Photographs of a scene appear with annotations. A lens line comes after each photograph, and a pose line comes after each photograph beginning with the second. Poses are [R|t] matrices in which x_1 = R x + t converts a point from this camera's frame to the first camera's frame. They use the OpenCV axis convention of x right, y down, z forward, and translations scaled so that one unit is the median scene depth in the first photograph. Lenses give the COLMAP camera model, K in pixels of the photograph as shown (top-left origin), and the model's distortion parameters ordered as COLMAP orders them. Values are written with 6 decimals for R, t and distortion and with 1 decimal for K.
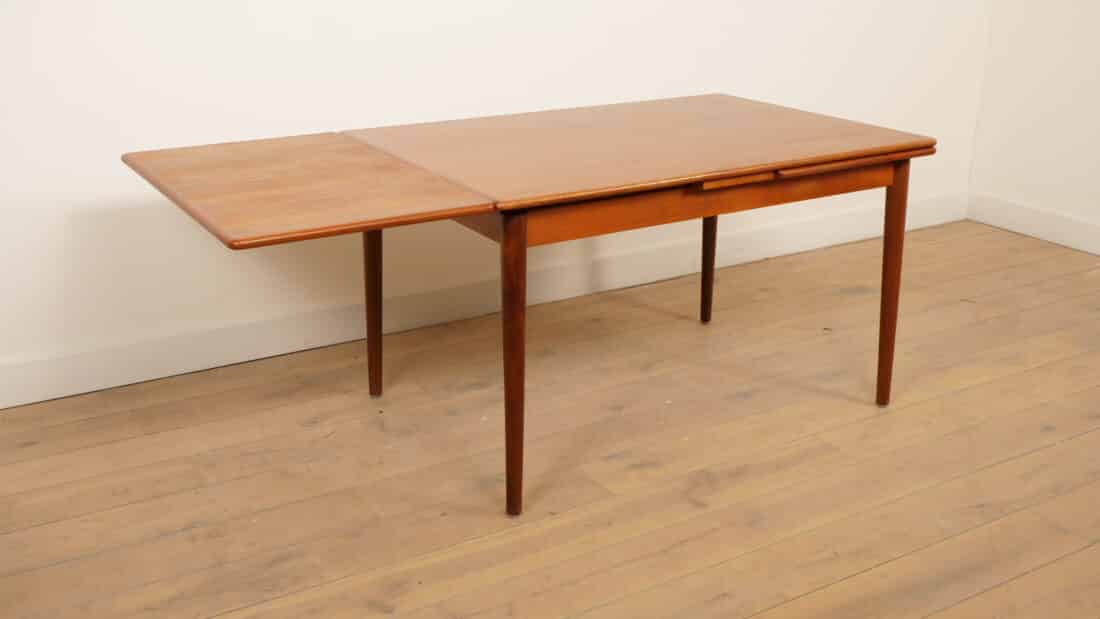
lens RADIAL K [[1167.5, 0, 550.0], [0, 1167.5, 309.5], [0, 0, 1]] dist [-0.010864, -0.003167]
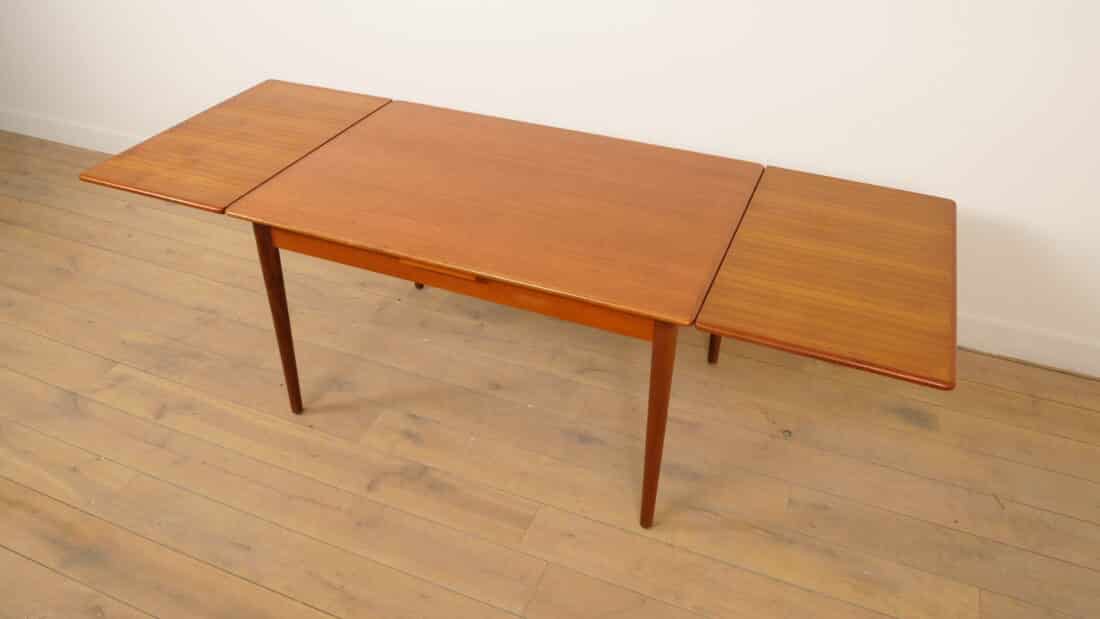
lens RADIAL K [[814.6, 0, 550.0], [0, 814.6, 309.5], [0, 0, 1]] dist [-0.043805, 0.001601]
pose [[0.589495, 0.471311, -0.656019, 0.647950], [-0.277829, 0.880887, 0.383210, -0.347875], [0.758489, -0.043640, 0.650223, 0.524870]]
